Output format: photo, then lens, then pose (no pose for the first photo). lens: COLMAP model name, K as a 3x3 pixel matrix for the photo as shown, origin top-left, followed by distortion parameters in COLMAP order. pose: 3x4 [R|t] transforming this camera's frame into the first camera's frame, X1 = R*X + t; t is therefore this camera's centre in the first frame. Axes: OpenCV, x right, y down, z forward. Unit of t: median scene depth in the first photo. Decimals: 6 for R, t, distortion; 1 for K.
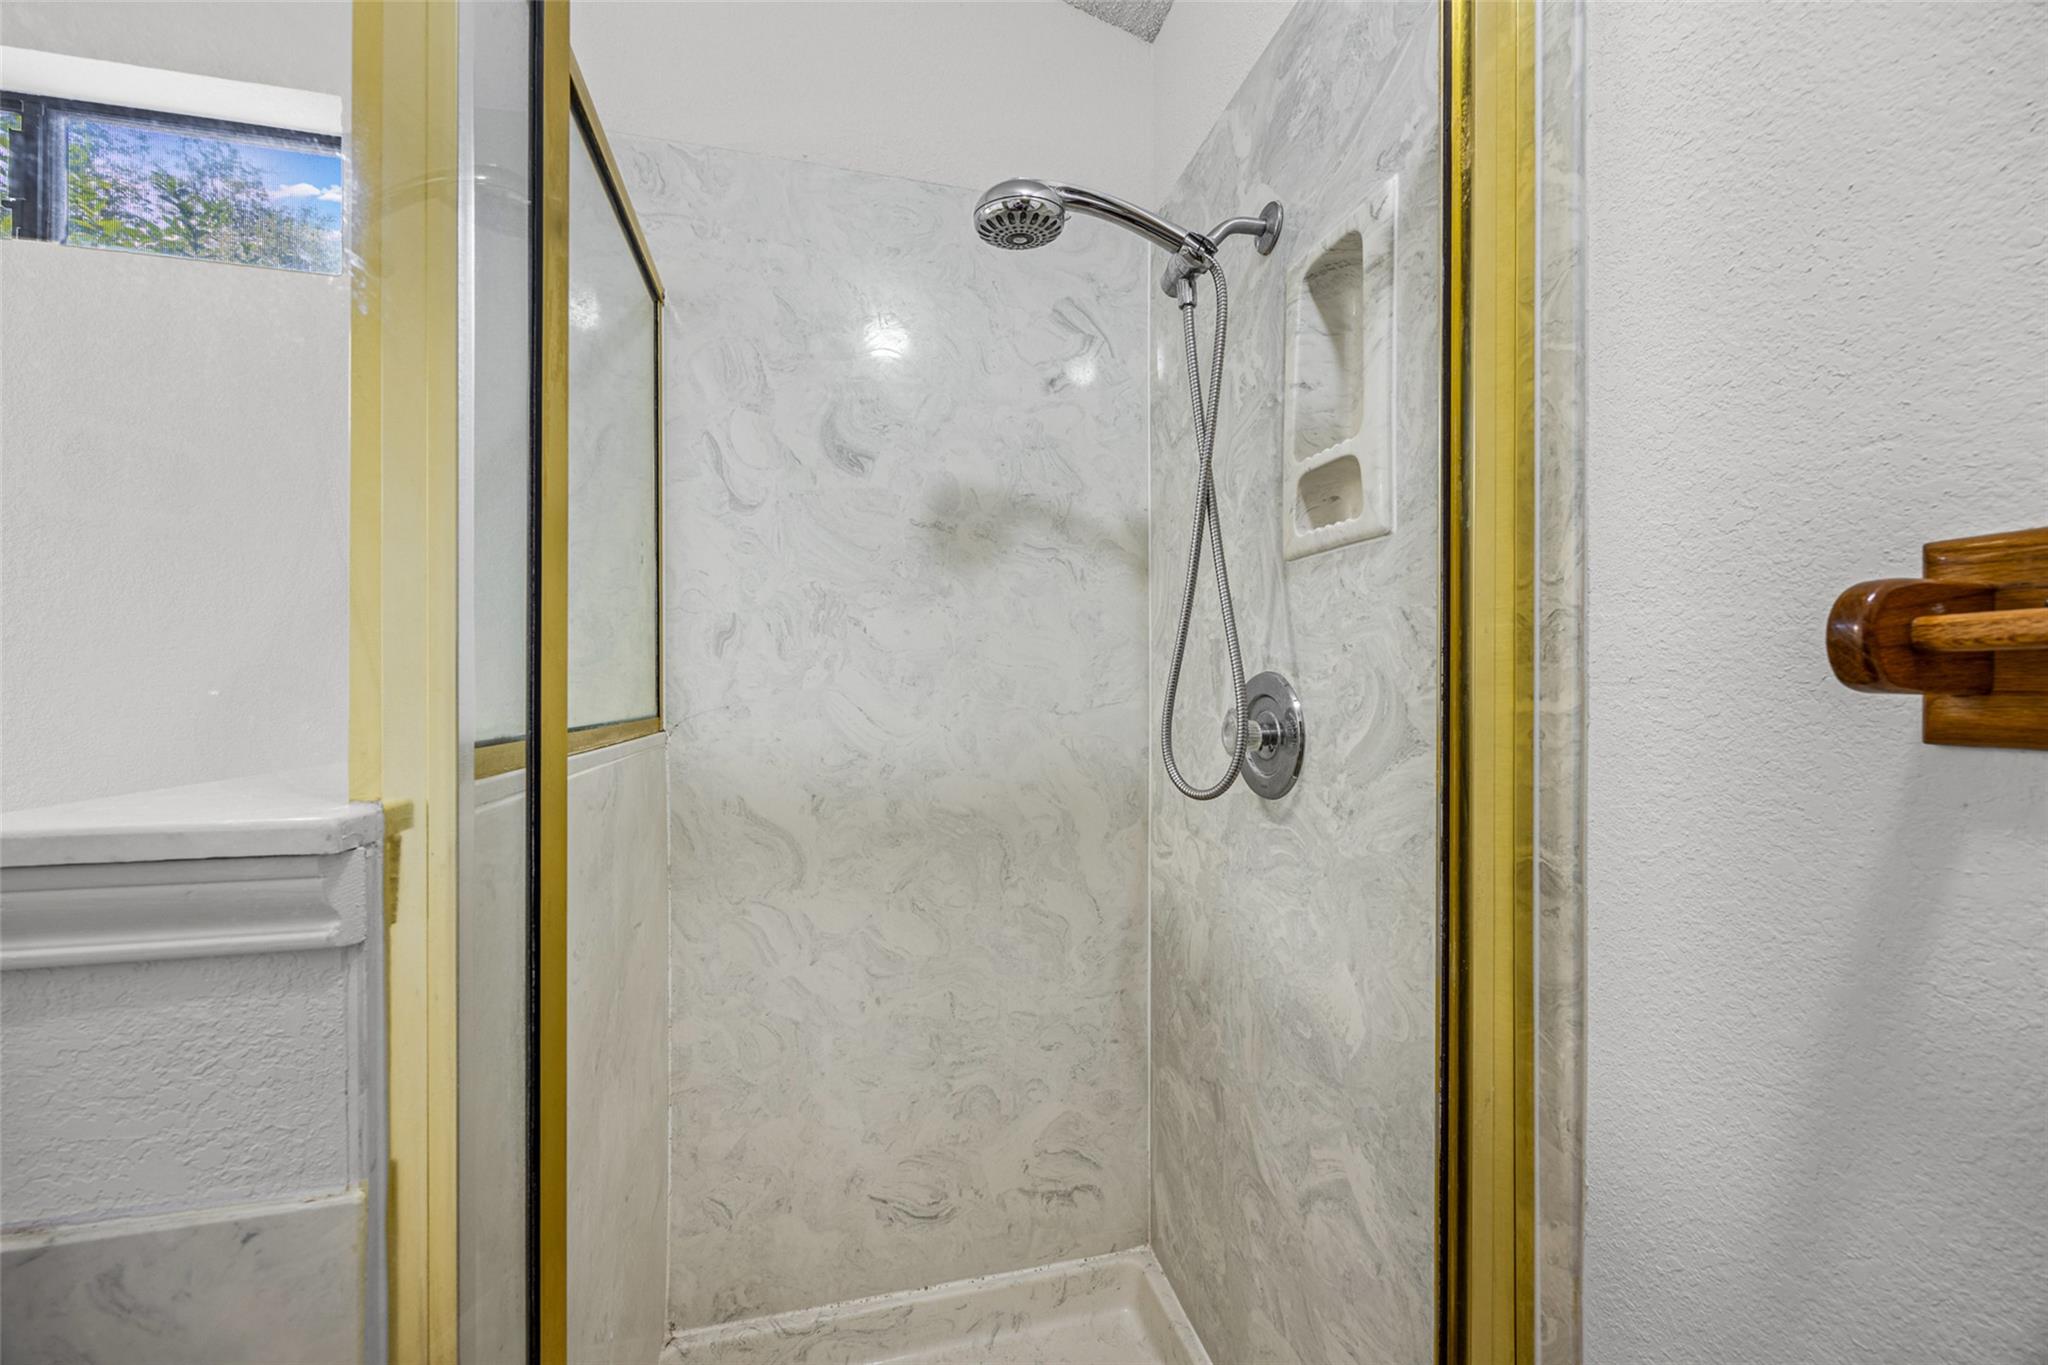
lens RADIAL K [[788.0, 0, 1026.4], [0, 788.0, 693.7], [0, 0, 1]] dist [-0.001853, -0.000133]
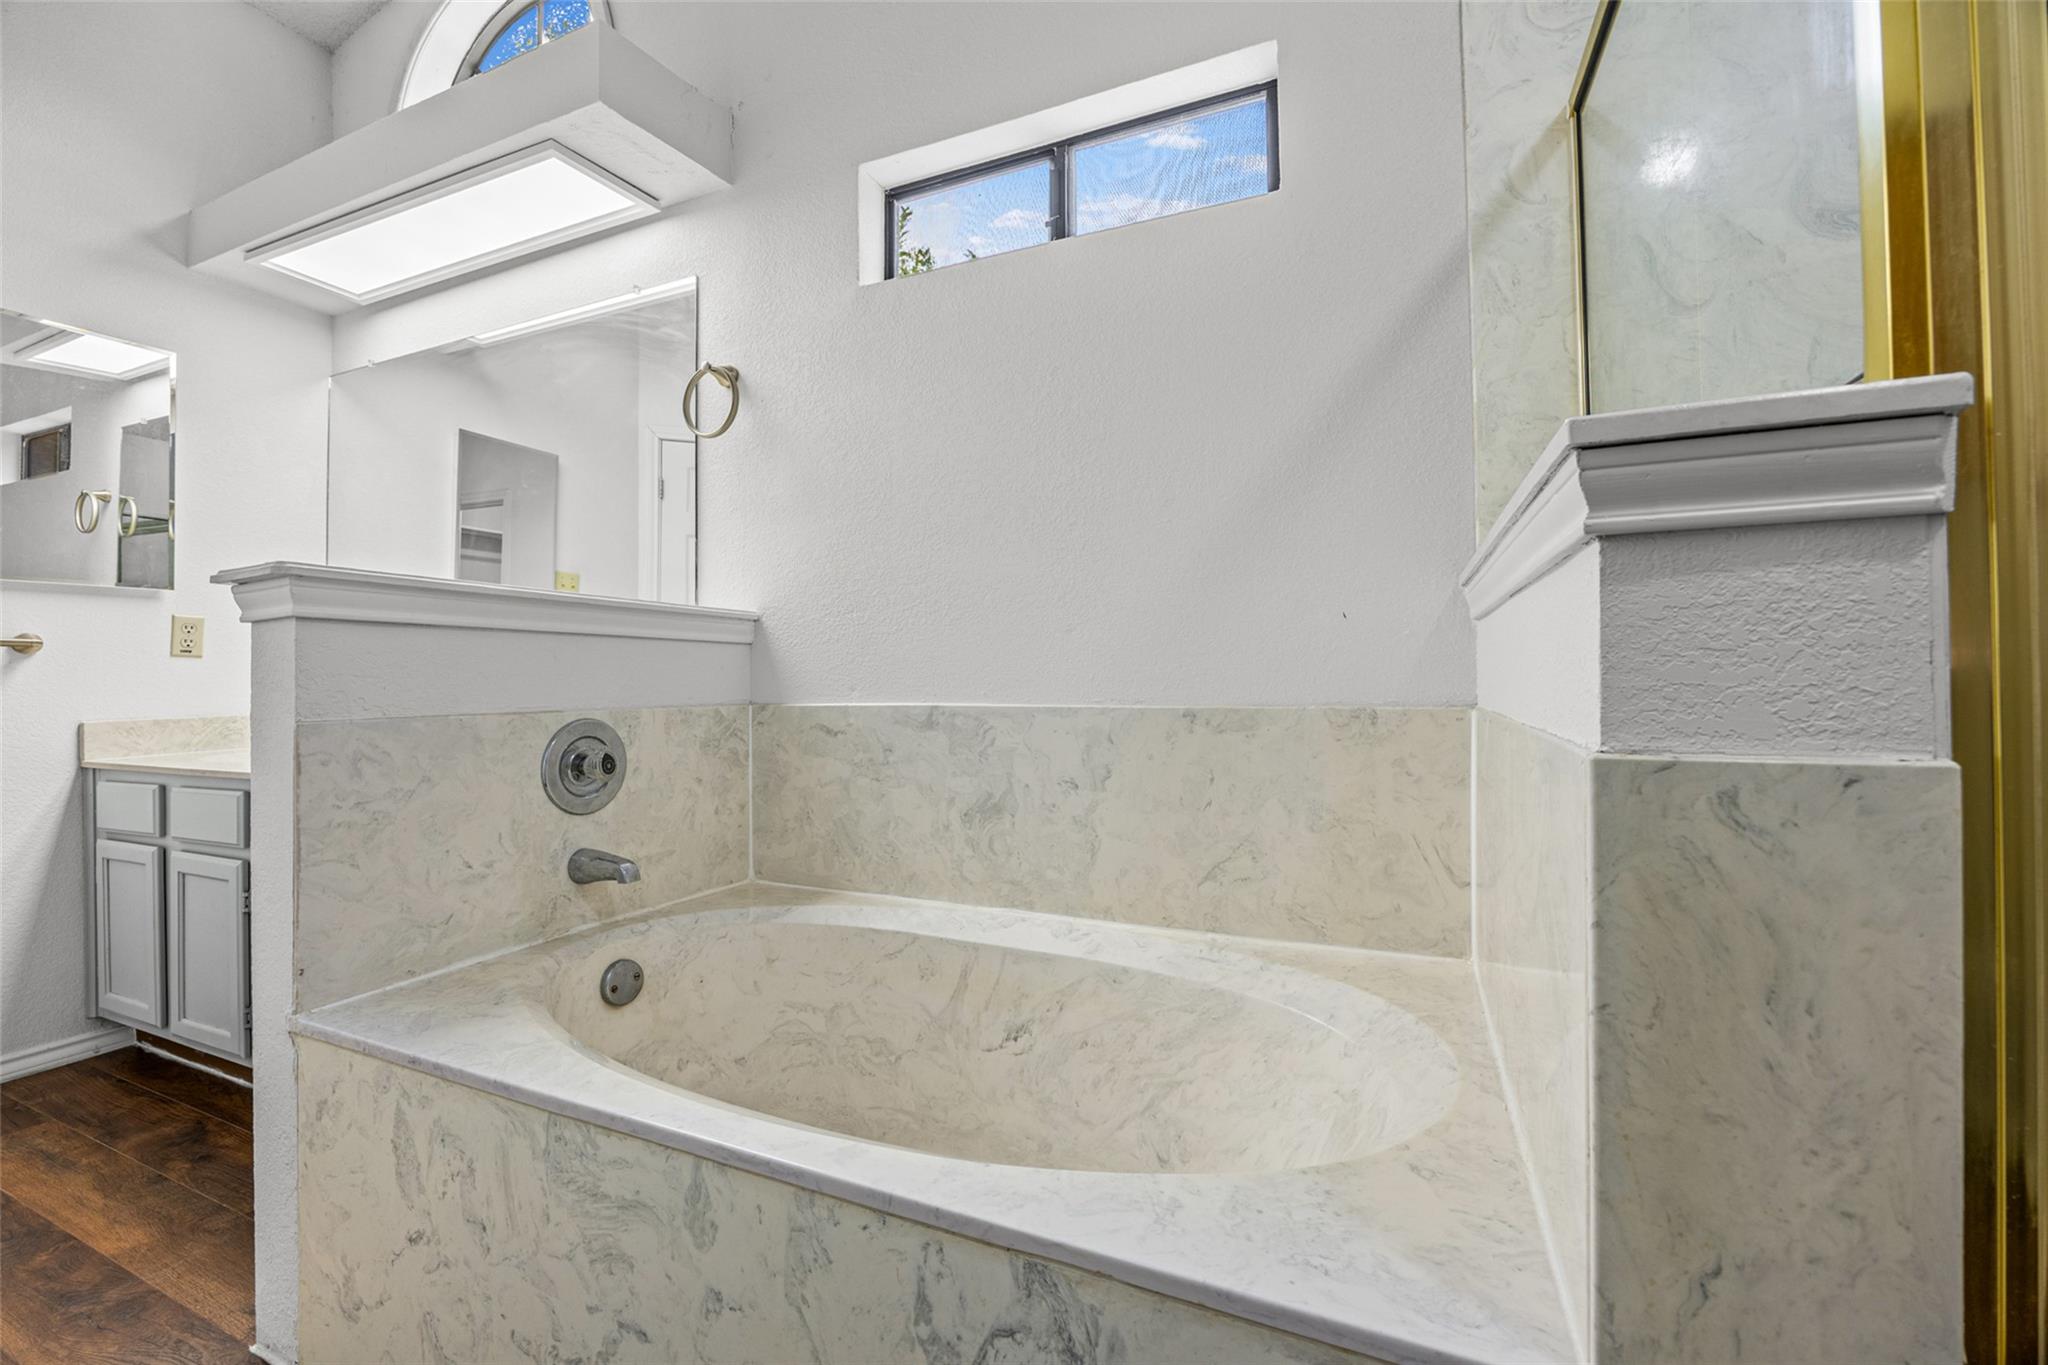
lens RADIAL K [[853.7, 0, 1027.2], [0, 853.7, 666.6], [0, 0, 1]] dist [-0.011616, -0.000509]
pose [[0.787980, -0.016850, -0.615470, -1.155698], [0.008358, 0.999826, -0.016672, 0.538878], [0.615644, 0.007994, 0.787984, -0.601419]]
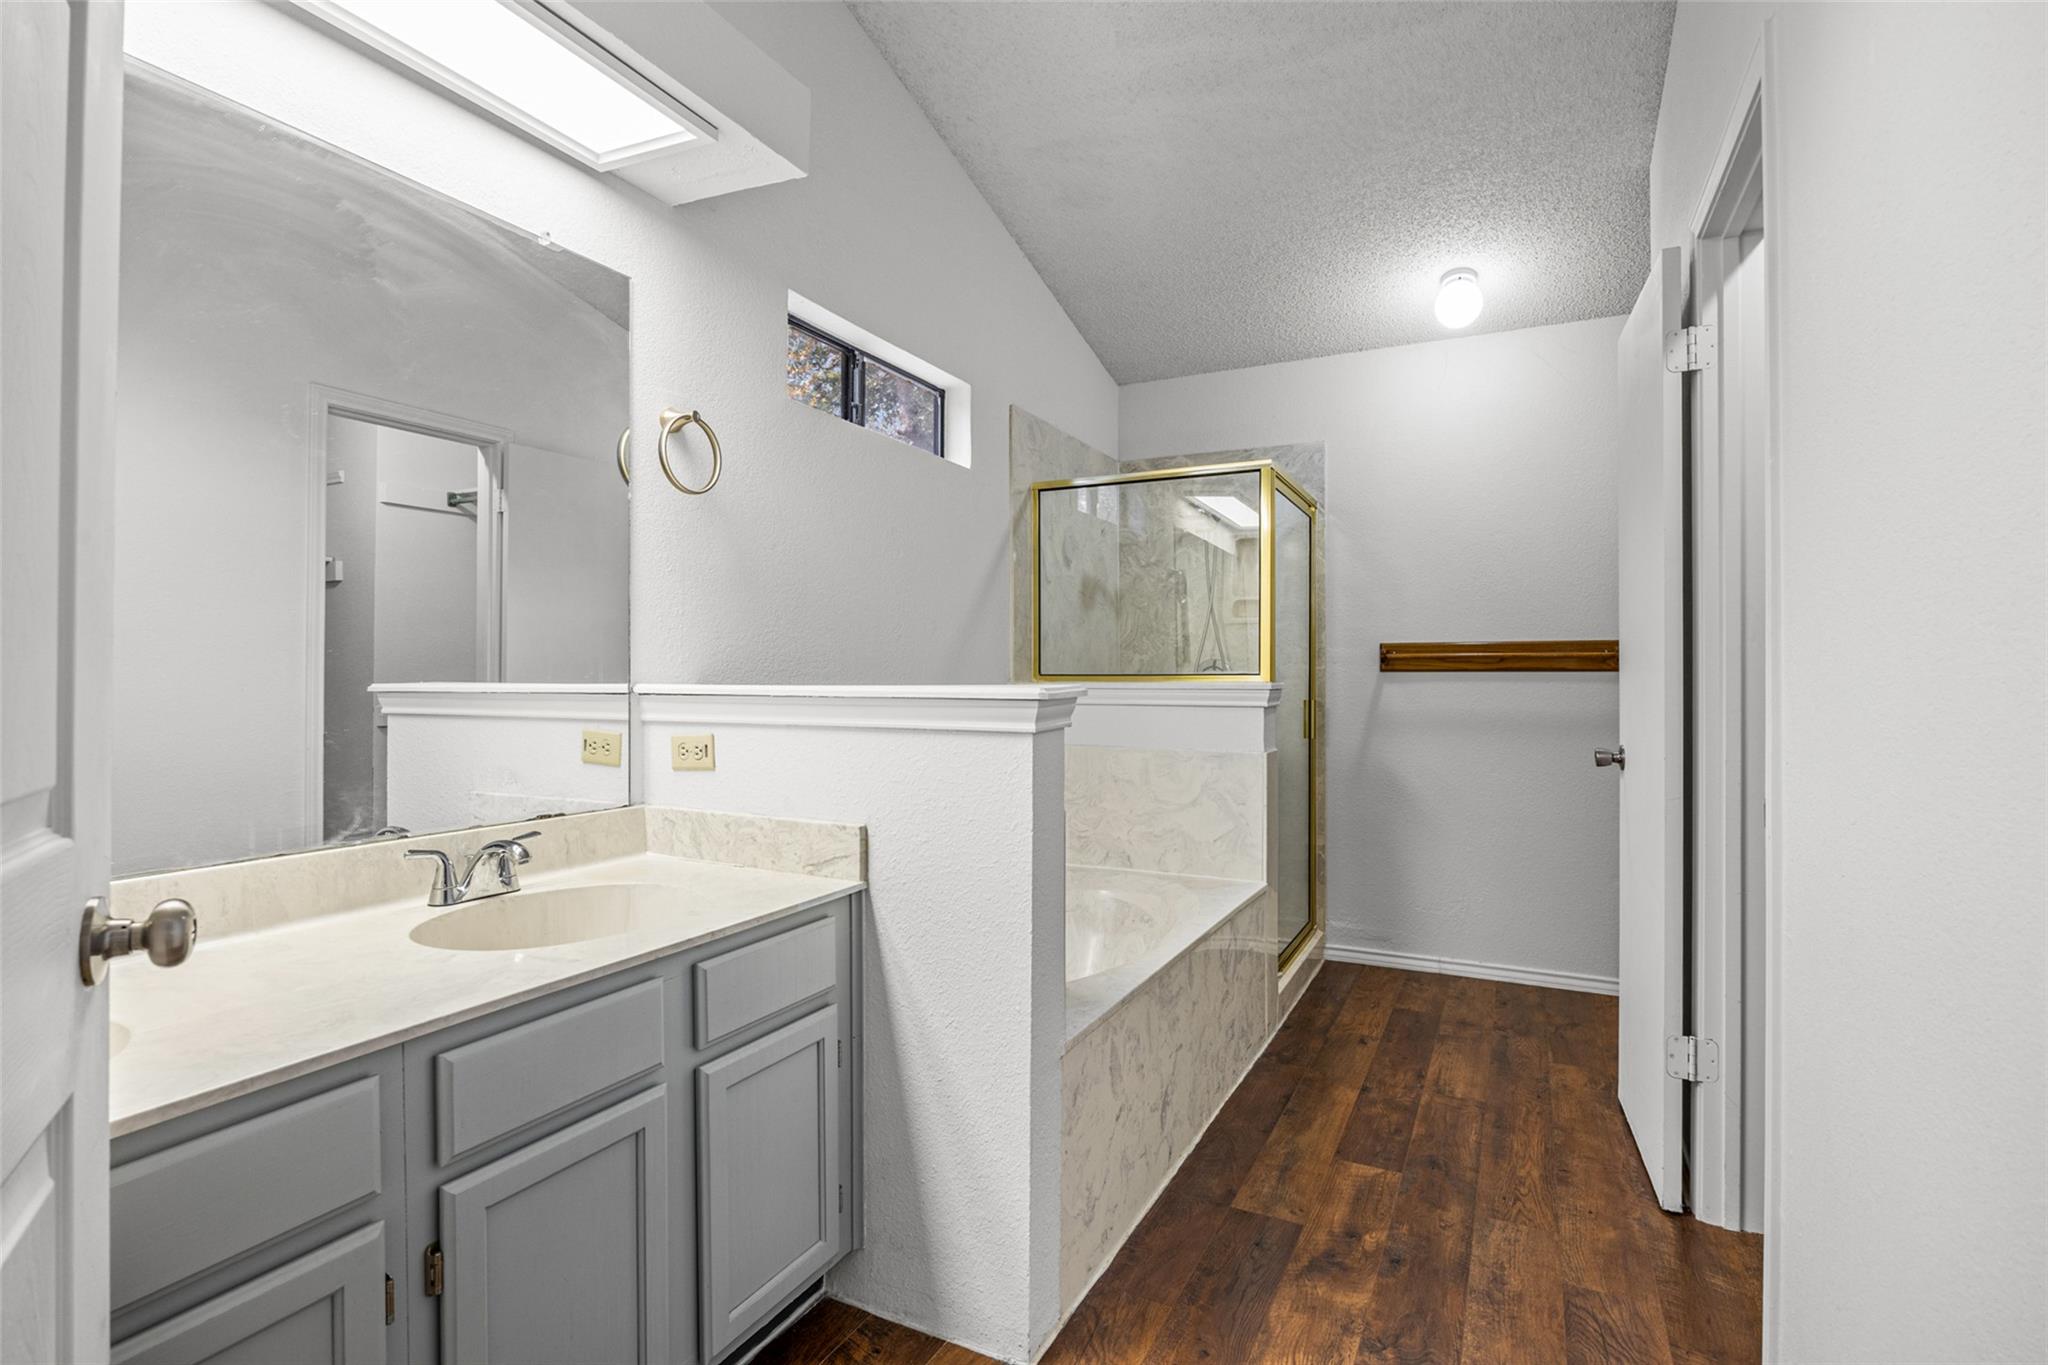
lens RADIAL K [[981.4, 0, 1026.8], [0, 981.4, 681.5], [0, 0, 1]] dist [-0.005794, -0.000769]
pose [[0.661687, -0.005787, 0.749758, -8.477164], [0.002912, 0.999983, 0.005149, 0.078281], [-0.749775, -0.001224, 0.661692, -2.631750]]
